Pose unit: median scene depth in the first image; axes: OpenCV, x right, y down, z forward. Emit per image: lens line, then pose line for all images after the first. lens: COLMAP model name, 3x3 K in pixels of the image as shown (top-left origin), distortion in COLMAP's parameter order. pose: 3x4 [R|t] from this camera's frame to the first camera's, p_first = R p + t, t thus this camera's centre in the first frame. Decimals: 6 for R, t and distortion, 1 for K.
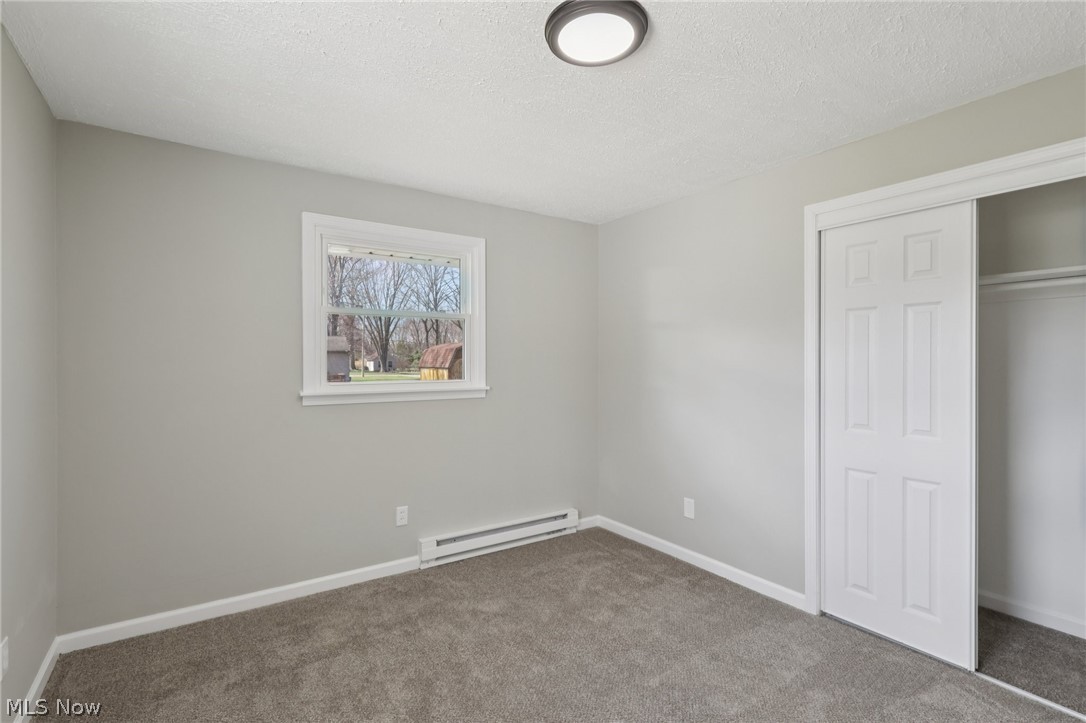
lens RADIAL K [[511.8, 0, 551.3], [0, 511.8, 355.4], [0, 0, 1]] dist [0.000754, 0.001889]
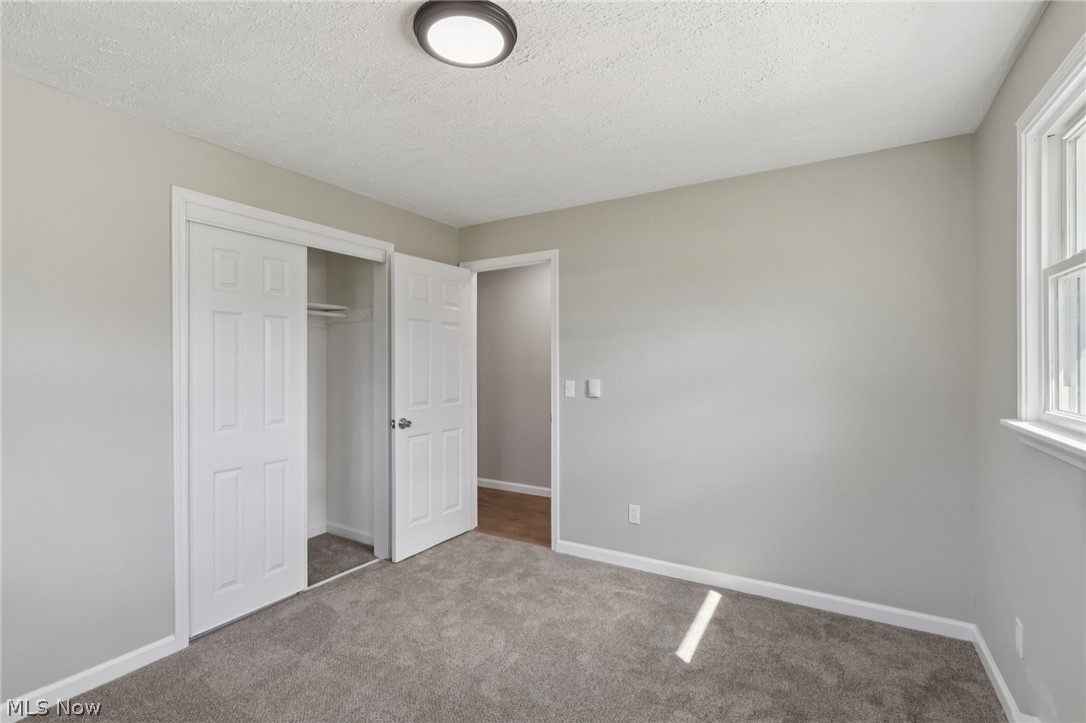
lens RADIAL K [[511.8, 0, 535.1], [0, 511.8, 361.8], [0, 0, 1]] dist [0.000754, 0.001889]
pose [[-0.397214, -0.001454, 0.917725, -0.581246], [0.000998, 0.999997, 0.002016, 0.005482], [-0.917726, 0.001717, -0.397211, 0.838013]]
